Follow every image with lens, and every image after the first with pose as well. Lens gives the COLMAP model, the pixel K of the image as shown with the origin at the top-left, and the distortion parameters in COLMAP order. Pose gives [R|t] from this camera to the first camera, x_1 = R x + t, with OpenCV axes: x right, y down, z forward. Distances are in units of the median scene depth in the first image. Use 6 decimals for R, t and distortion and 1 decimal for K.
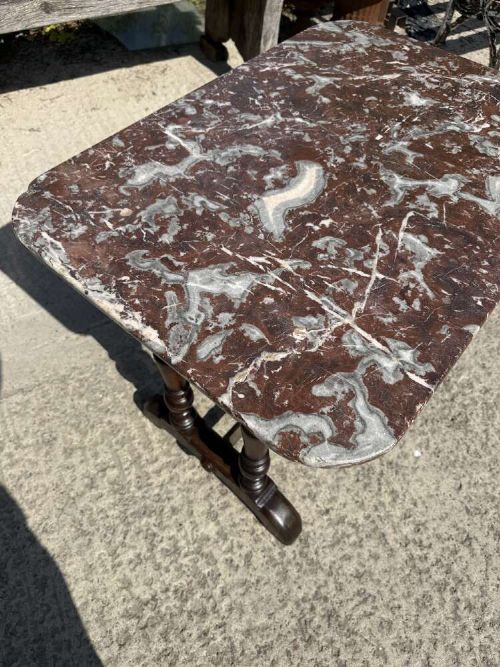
lens RADIAL K [[478.0, 0, 251.4], [0, 478.0, 334.6], [0, 0, 1]] dist [0.014852, -0.032388]
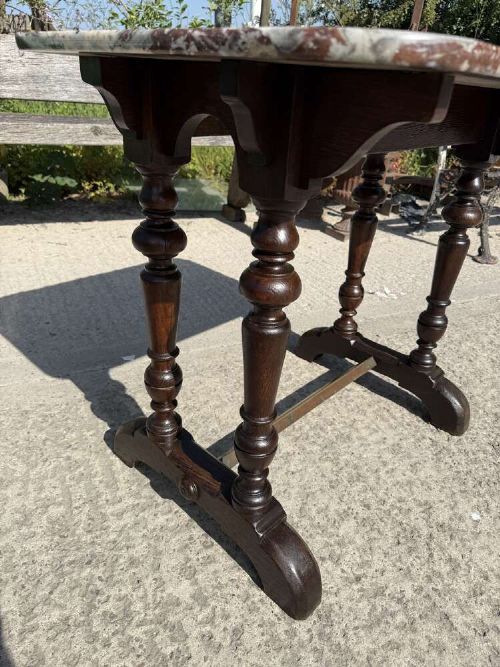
lens RADIAL K [[478.0, 0, 254.1], [0, 478.0, 334.4], [0, 0, 1]] dist [0.014852, -0.032388]
pose [[0.998654, 0.049523, -0.015442, 0.005555], [-0.051050, 0.885378, -0.462061, 0.397024], [-0.009210, 0.462227, 0.886714, 0.251164]]
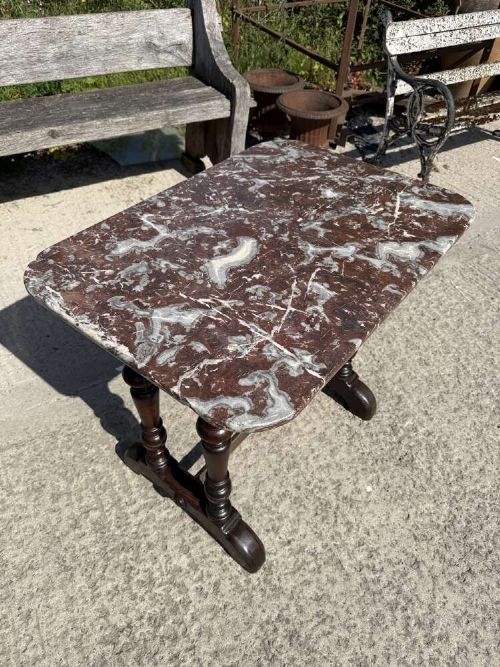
lens RADIAL K [[478.0, 0, 252.3], [0, 478.0, 338.2], [0, 0, 1]] dist [0.014852, -0.032388]
pose [[0.999382, -0.026671, 0.022884, 0.063377], [0.030493, 0.981816, -0.187370, 0.115038], [-0.017471, 0.187952, 0.982023, -0.180009]]
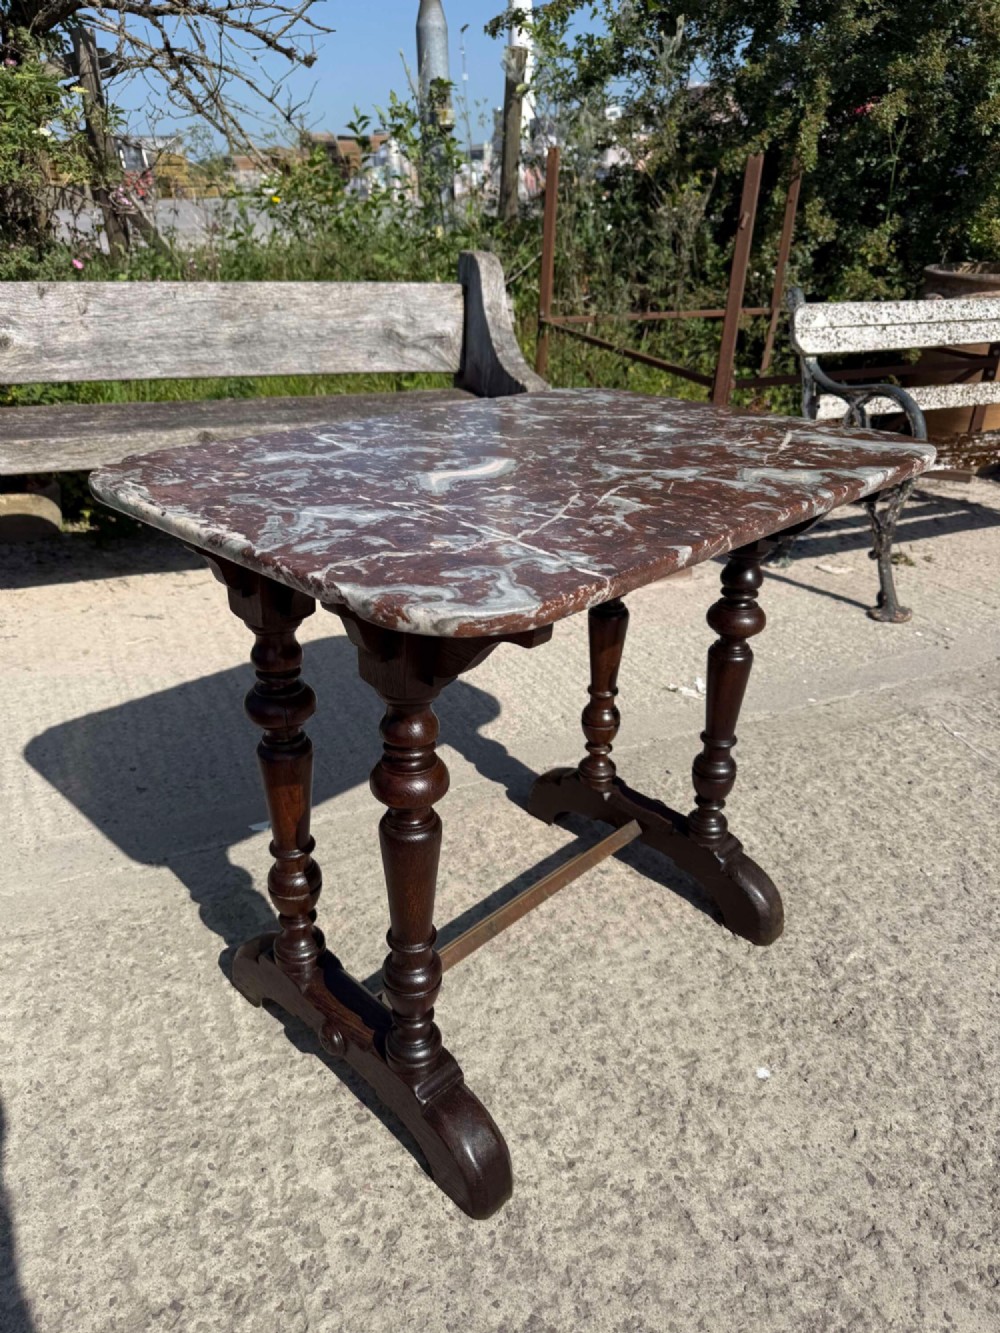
lens RADIAL K [[955.3, 0, 498.4], [0, 955.3, 674.1], [0, 0, 1]] dist [0.014852, -0.032388]
pose [[0.998203, 0.018252, -0.057073, 0.136617], [-0.044110, 0.868496, -0.493730, 0.434022], [0.040556, 0.495360, 0.867740, -0.078018]]
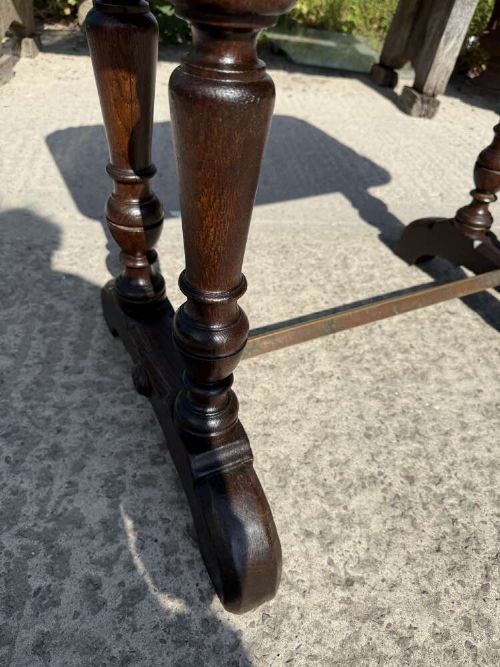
lens RADIAL K [[478.0, 0, 246.6], [0, 478.0, 340.9], [0, 0, 1]] dist [0.014852, -0.032388]
pose [[0.921439, 0.292110, -0.256167, 0.125126], [-0.349634, 0.910964, -0.218862, 0.308740], [0.169428, 0.291233, 0.941529, 0.535707]]
